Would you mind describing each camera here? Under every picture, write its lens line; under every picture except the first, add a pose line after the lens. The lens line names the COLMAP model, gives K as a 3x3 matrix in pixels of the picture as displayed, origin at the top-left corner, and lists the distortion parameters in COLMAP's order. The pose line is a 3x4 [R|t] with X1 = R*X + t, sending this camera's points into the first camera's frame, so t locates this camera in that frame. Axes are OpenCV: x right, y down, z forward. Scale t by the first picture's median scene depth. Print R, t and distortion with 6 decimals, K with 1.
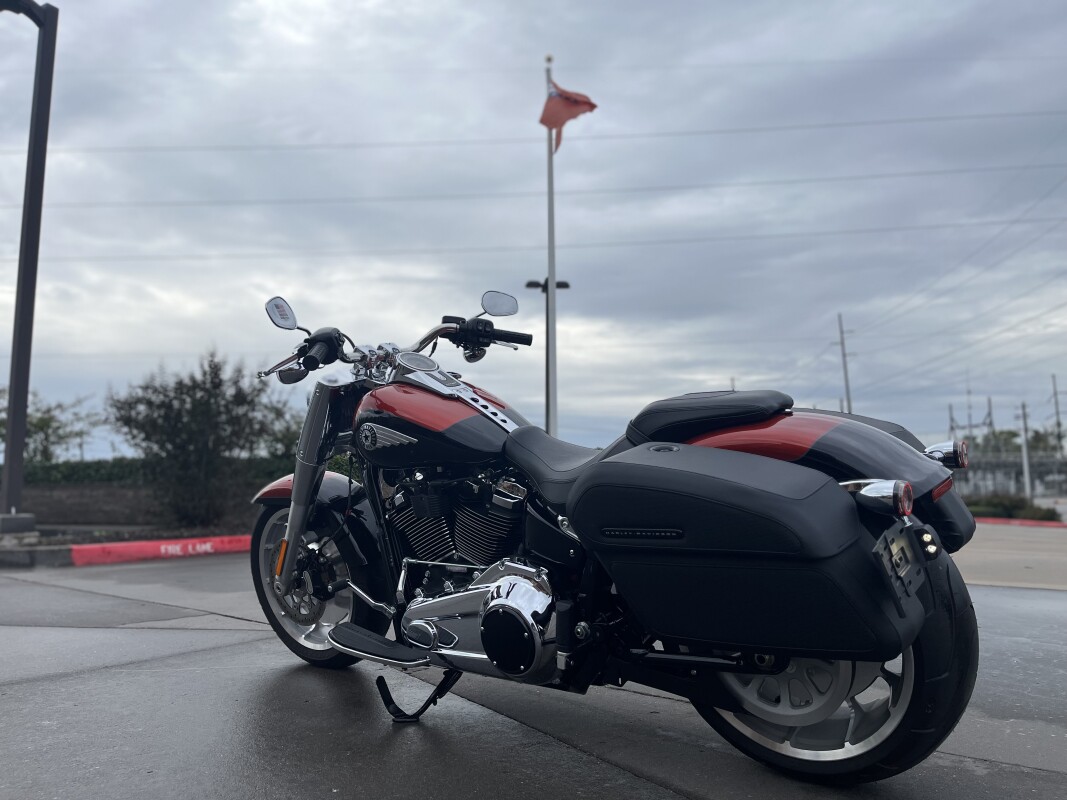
lens RADIAL K [[794.7, 0, 537.0], [0, 794.7, 400.5], [0, 0, 1]] dist [0.098624, -0.131400]
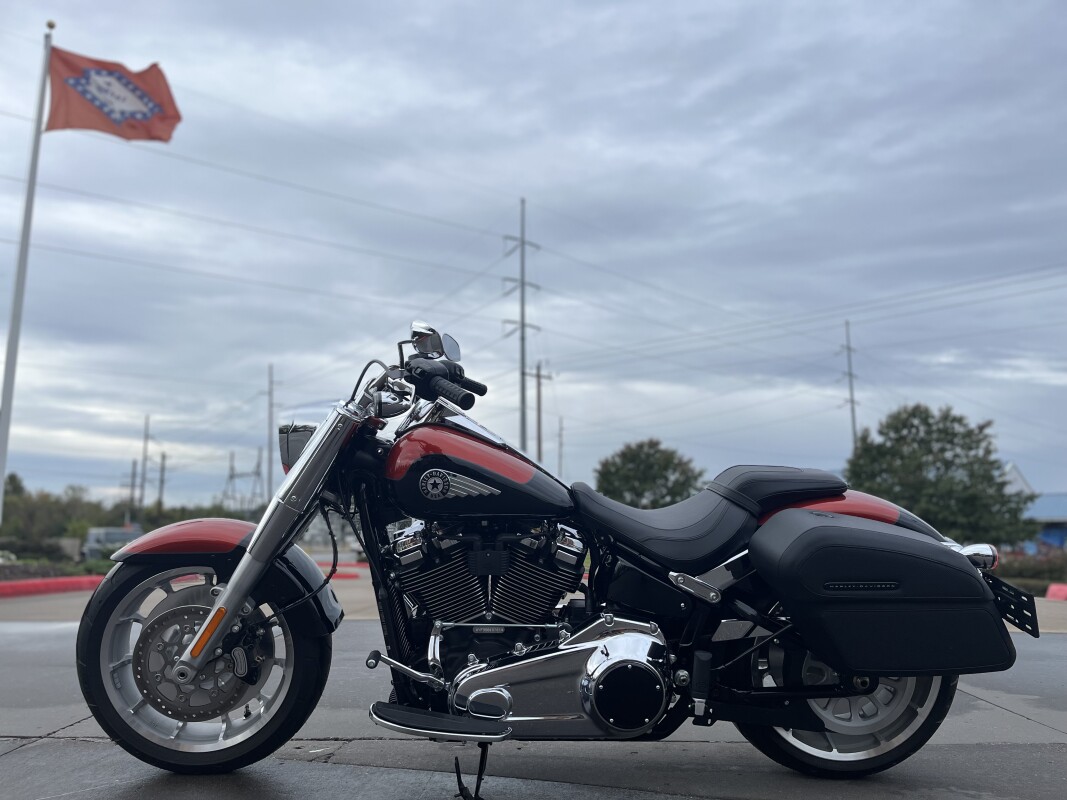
lens RADIAL K [[794.7, 0, 537.0], [0, 794.7, 400.5], [0, 0, 1]] dist [0.098624, -0.131400]
pose [[0.766666, 0.117736, 0.631158, -0.708445], [-0.080176, 0.992904, -0.087826, 0.021804], [-0.637020, 0.016730, 0.770666, 0.240108]]
